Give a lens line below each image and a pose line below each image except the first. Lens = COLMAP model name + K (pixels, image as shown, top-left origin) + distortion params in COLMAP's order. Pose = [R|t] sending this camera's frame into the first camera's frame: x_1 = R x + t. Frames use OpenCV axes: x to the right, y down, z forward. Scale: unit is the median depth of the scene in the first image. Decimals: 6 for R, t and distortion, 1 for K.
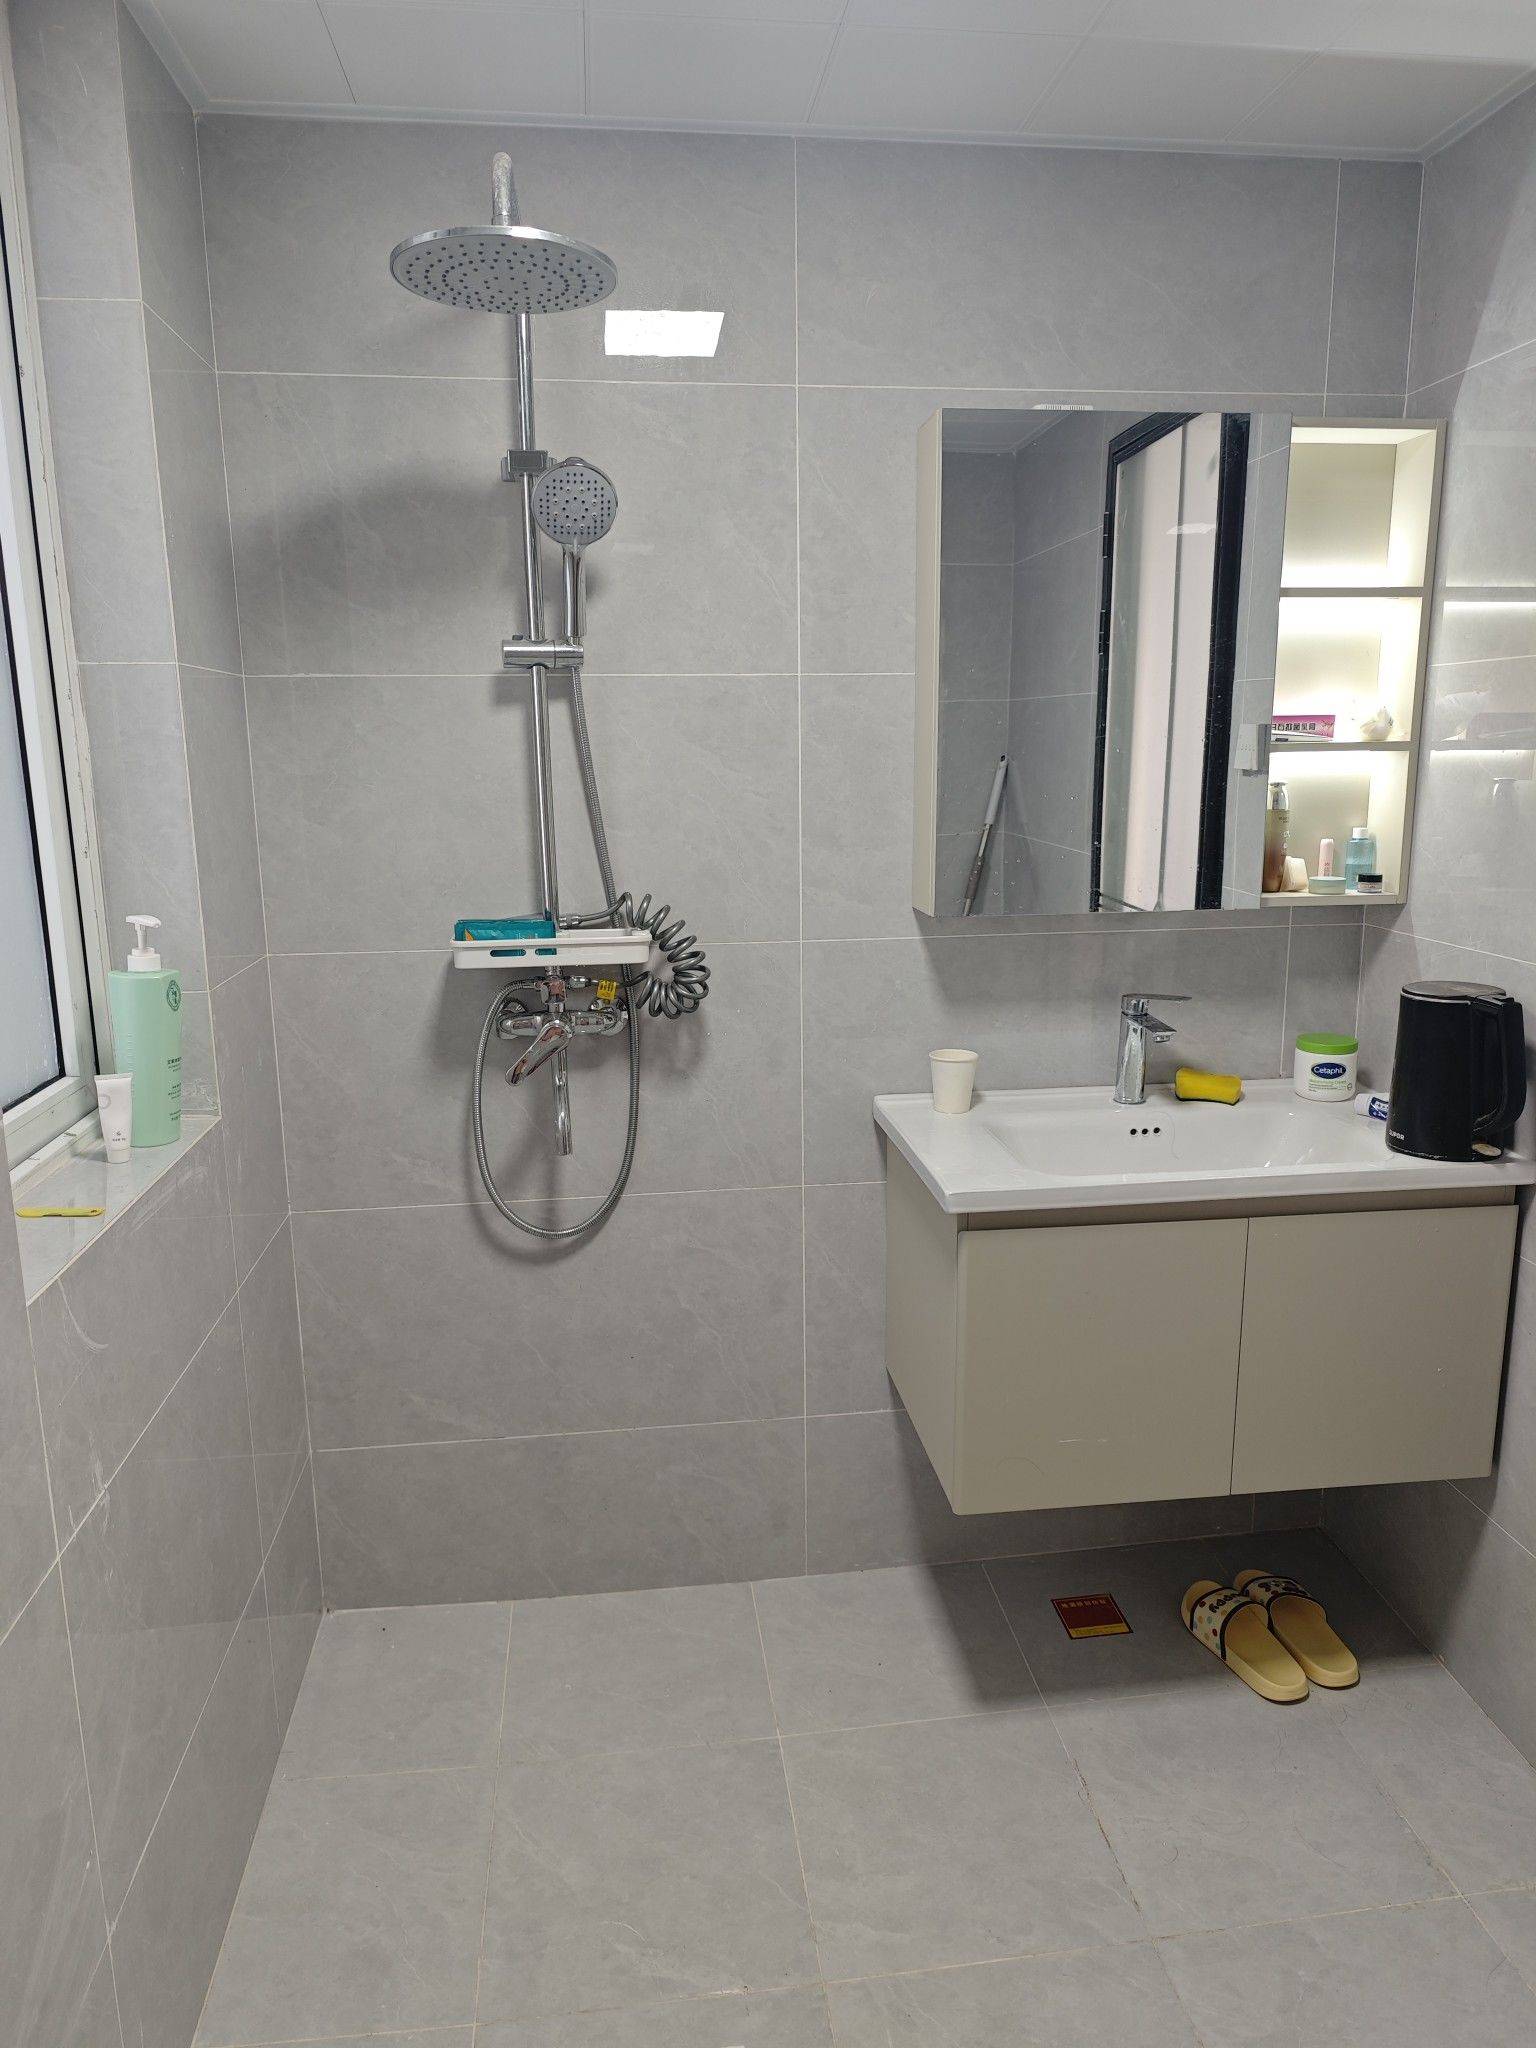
lens RADIAL K [[1389.3, 0, 758.4], [0, 1389.3, 1030.6], [0, 0, 1]] dist [0.036251, -0.033318]
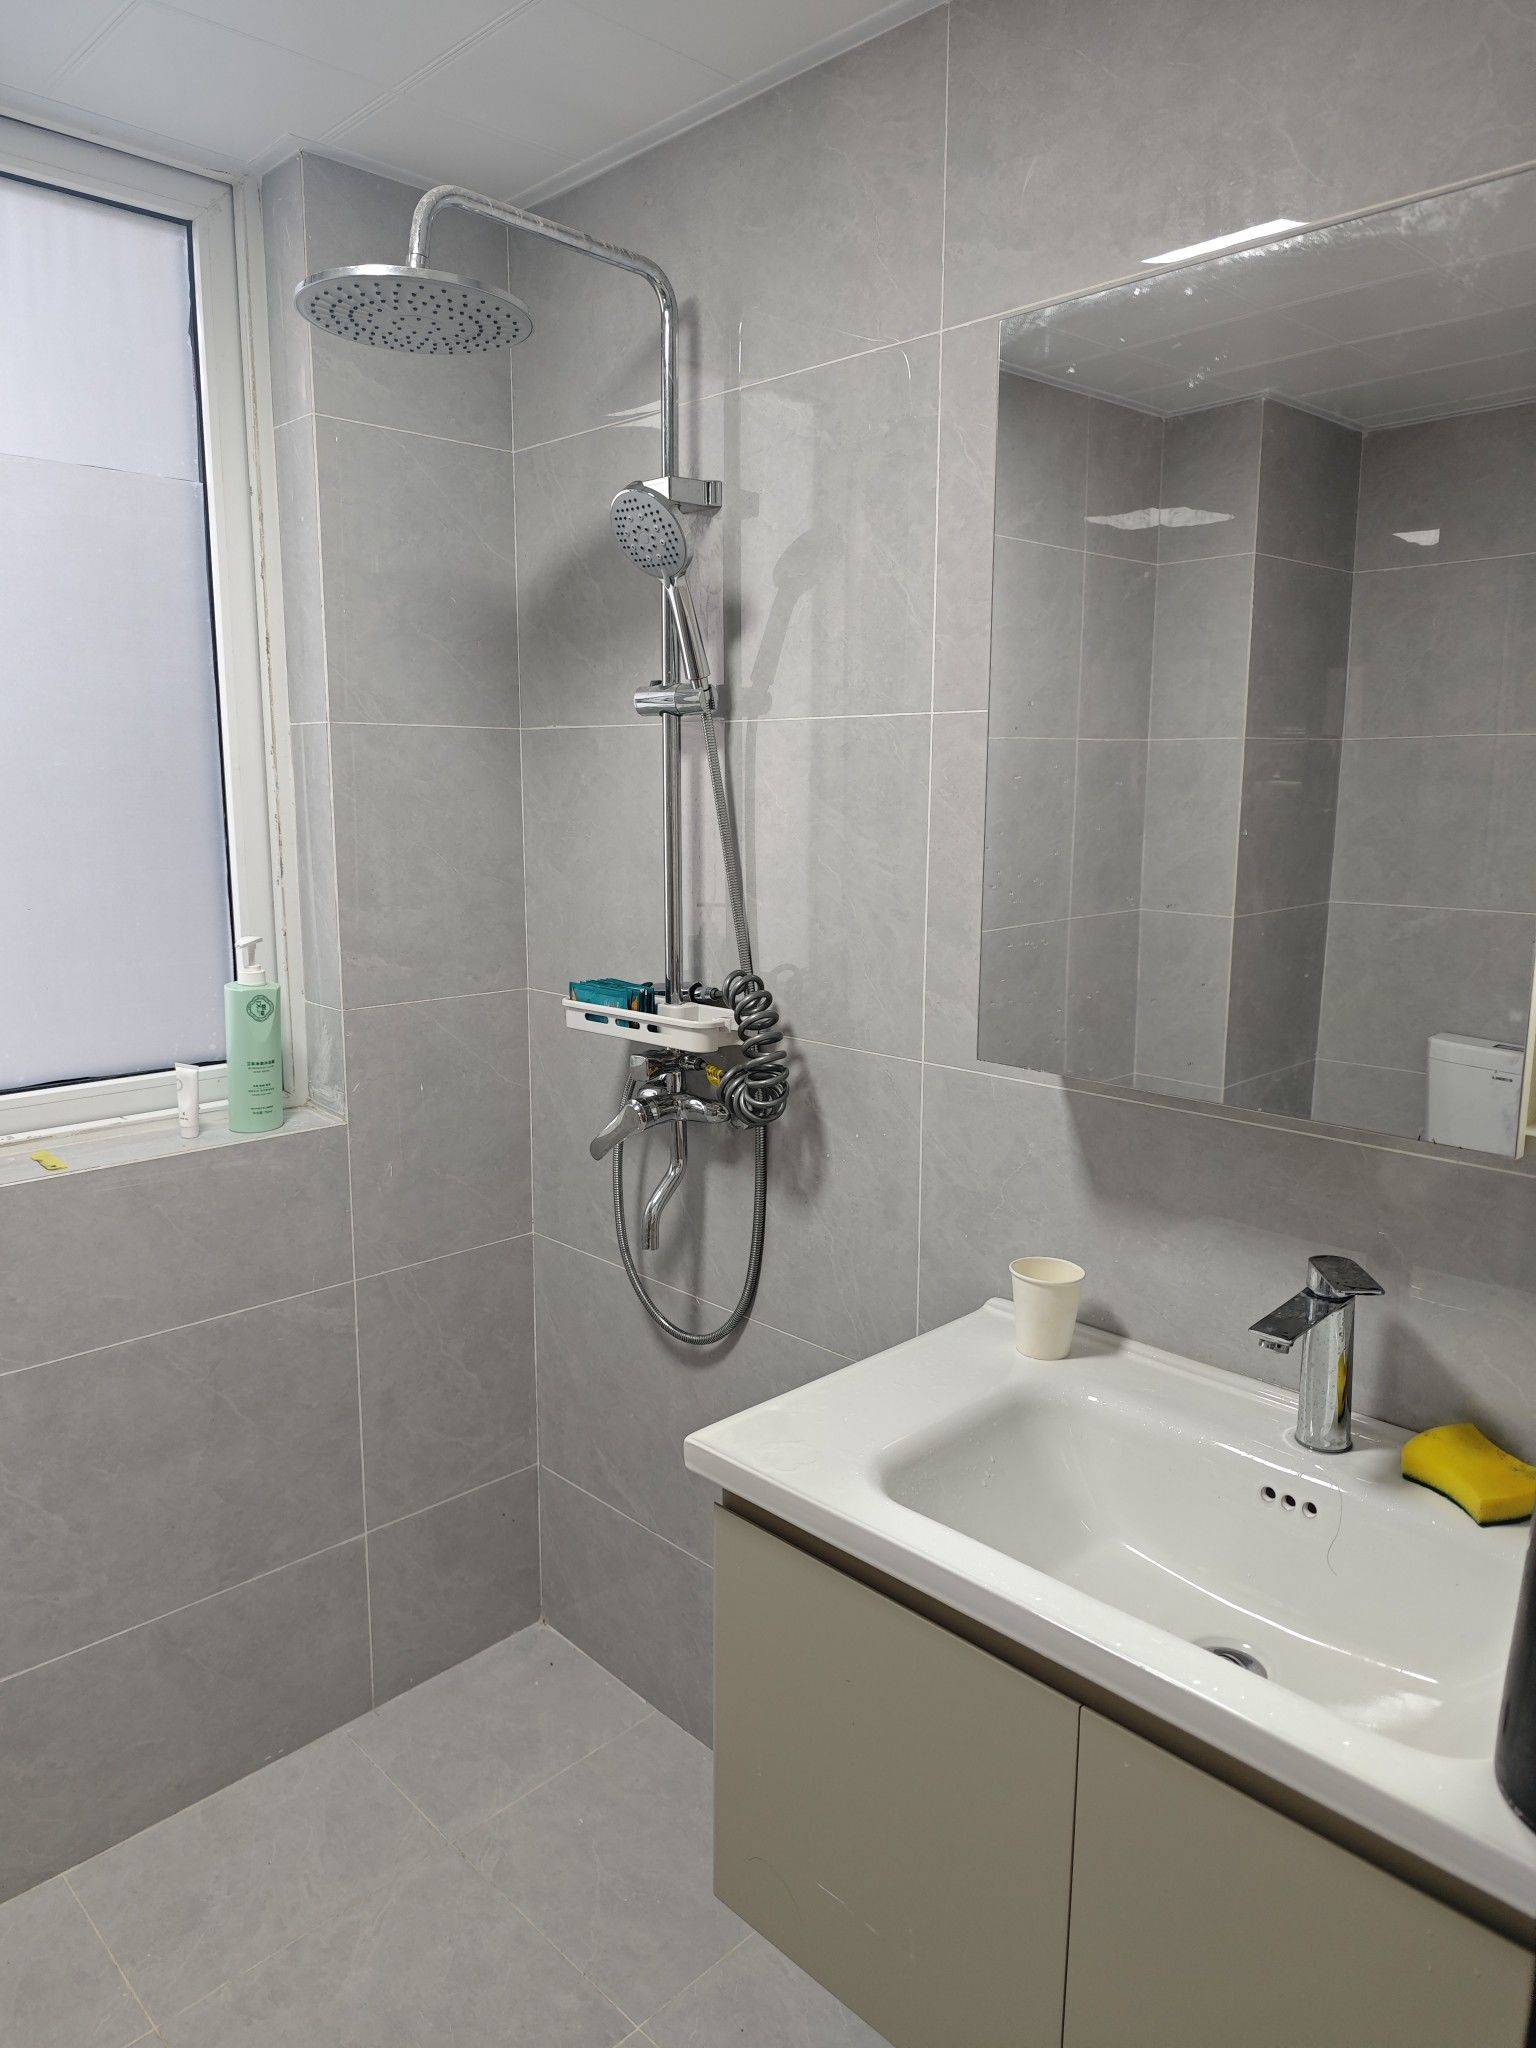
lens RADIAL K [[1389.3, 0, 763.3], [0, 1389.3, 1009.6], [0, 0, 1]] dist [0.036251, -0.033318]
pose [[0.605654, 0.143141, -0.782748, 0.594953], [-0.168273, 0.984480, 0.049830, -0.122239], [0.777732, 0.101535, 0.620341, 0.486844]]
